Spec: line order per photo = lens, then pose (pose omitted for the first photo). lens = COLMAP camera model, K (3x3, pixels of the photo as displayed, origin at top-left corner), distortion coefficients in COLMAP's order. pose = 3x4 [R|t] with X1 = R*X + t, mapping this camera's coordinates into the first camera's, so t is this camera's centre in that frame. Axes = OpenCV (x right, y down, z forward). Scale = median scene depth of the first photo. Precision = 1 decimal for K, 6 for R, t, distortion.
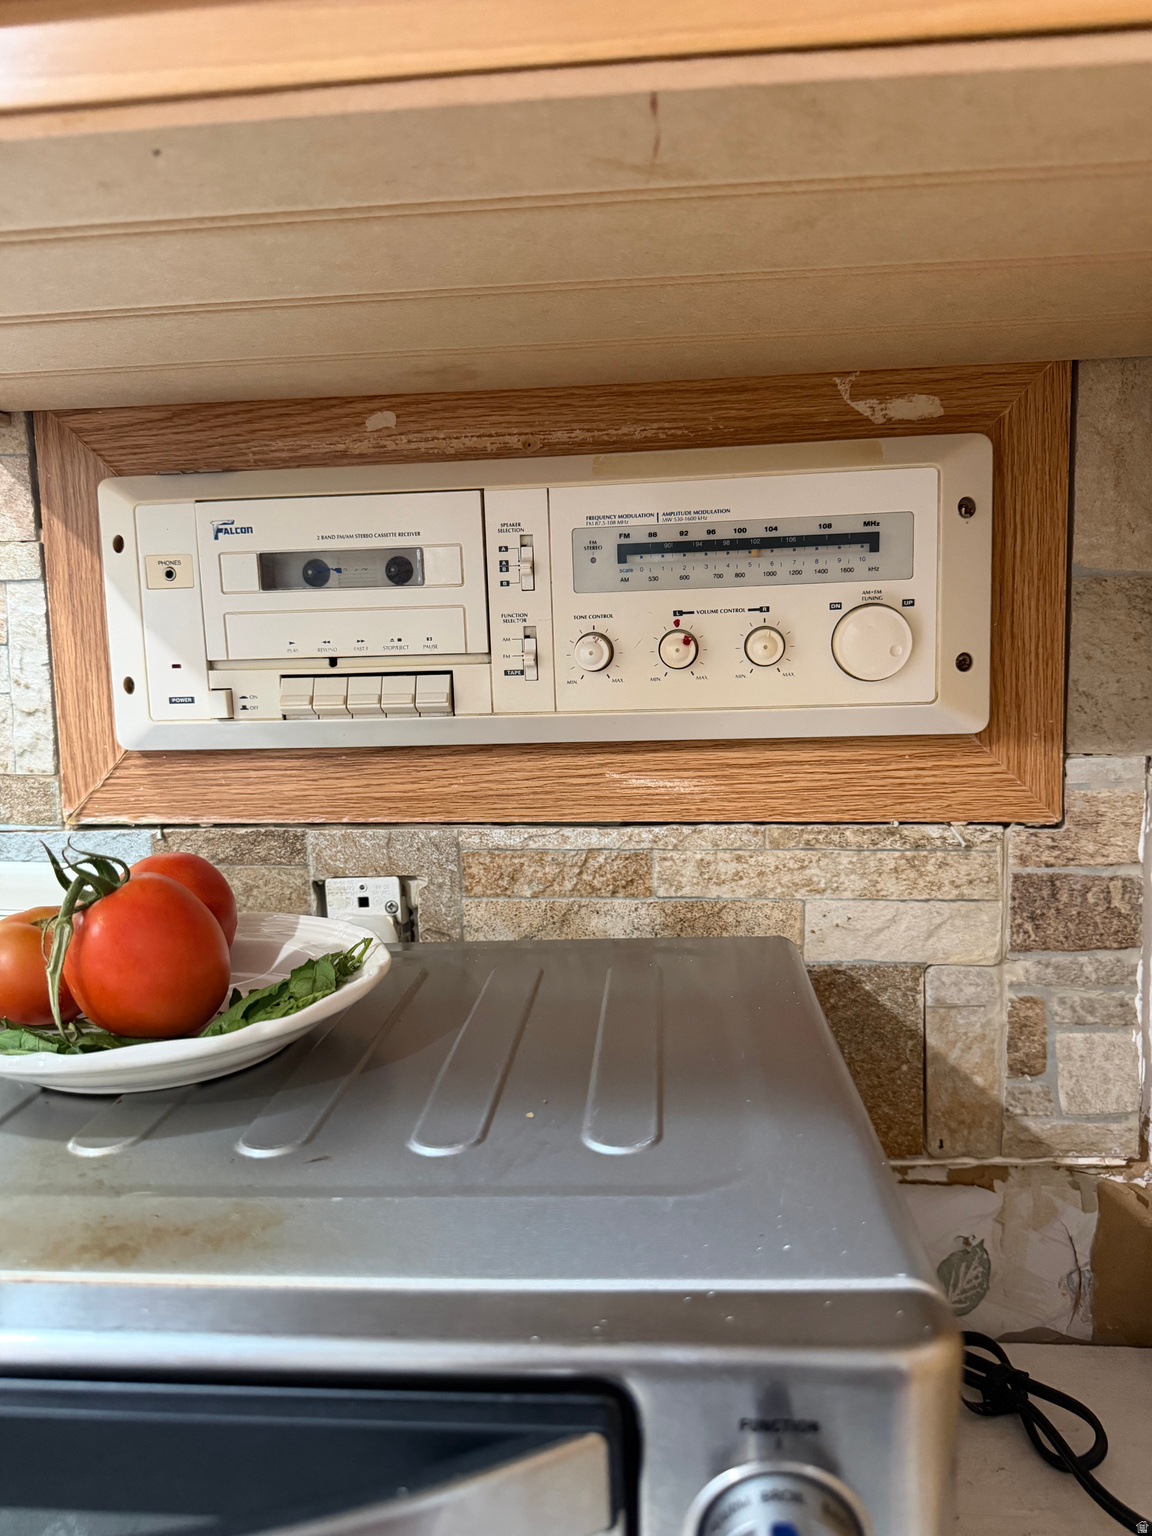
lens RADIAL K [[1084.0, 0, 581.1], [0, 1084.0, 767.8], [0, 0, 1]] dist [0.178789, -0.300794]
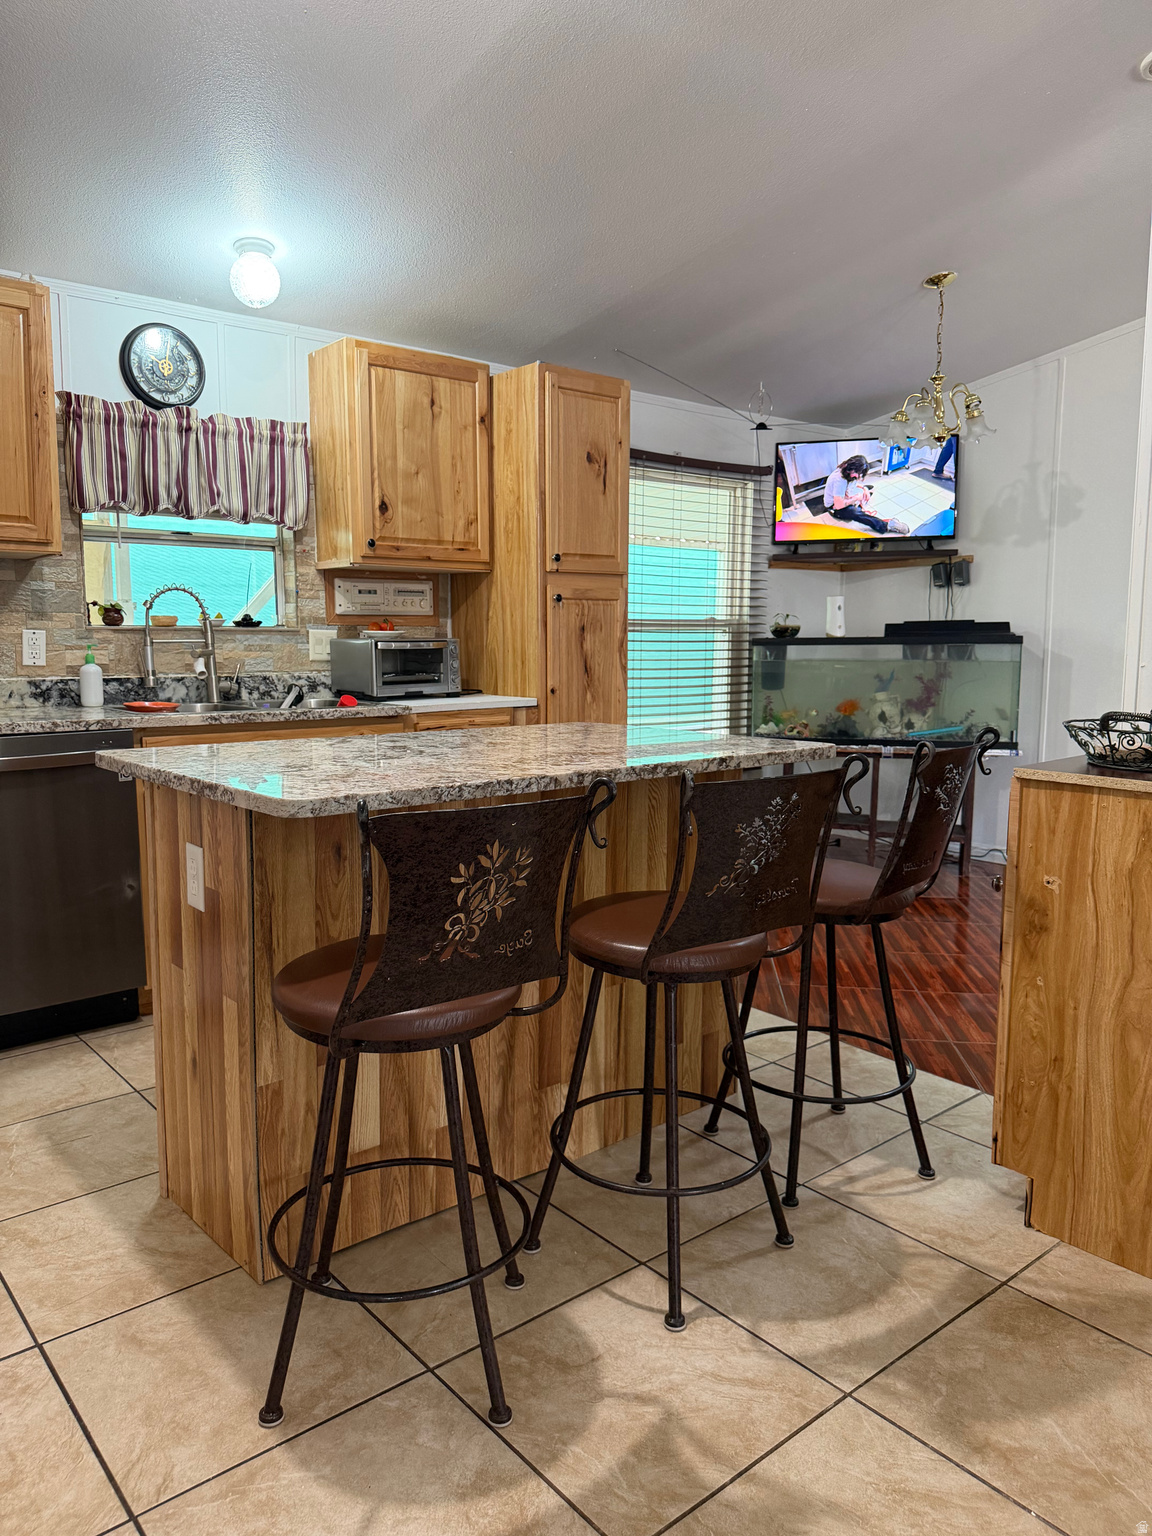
lens RADIAL K [[1084.0, 0, 581.1], [0, 1084.0, 767.8], [0, 0, 1]] dist [0.178789, -0.300794]
pose [[0.676319, -0.069848, 0.733289, -5.209612], [0.071749, 0.997007, 0.028794, 1.003628], [-0.733106, 0.033139, 0.679307, -5.651448]]
